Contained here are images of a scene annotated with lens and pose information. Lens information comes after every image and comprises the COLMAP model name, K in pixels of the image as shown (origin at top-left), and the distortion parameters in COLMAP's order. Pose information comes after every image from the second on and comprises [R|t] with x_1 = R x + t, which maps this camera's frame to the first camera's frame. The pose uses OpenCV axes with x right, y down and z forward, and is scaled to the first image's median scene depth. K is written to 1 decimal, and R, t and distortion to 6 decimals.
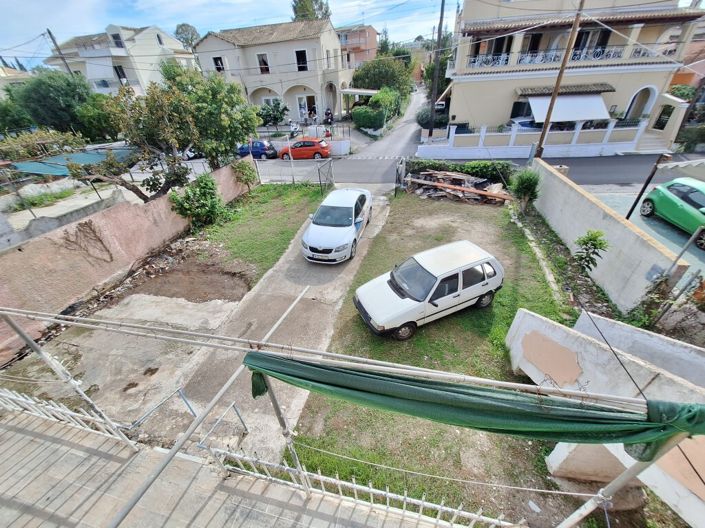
lens RADIAL K [[277.3, 0, 349.0], [0, 277.3, 271.0], [0, 0, 1]] dist [-0.000765, -0.001234]
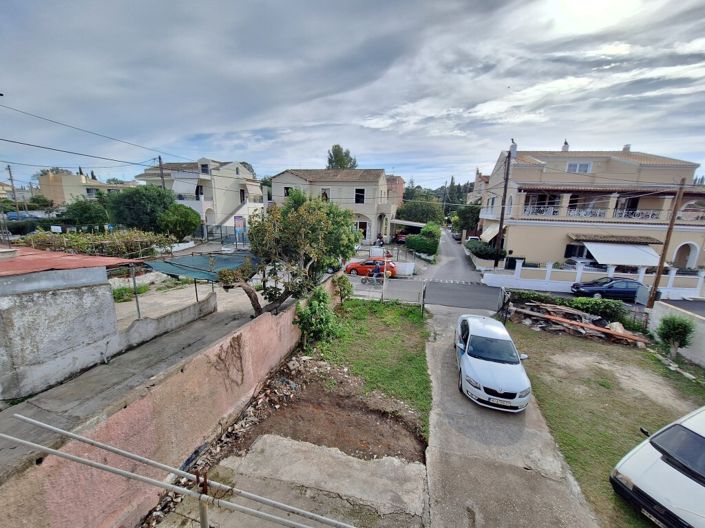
lens RADIAL K [[277.3, 0, 348.6], [0, 277.3, 269.1], [0, 0, 1]] dist [-0.000765, -0.001234]
pose [[0.996163, 0.087485, -0.002434, -0.394509], [-0.081713, 0.919757, -0.383889, -0.041360], [-0.031345, 0.382615, 0.923376, 0.075247]]
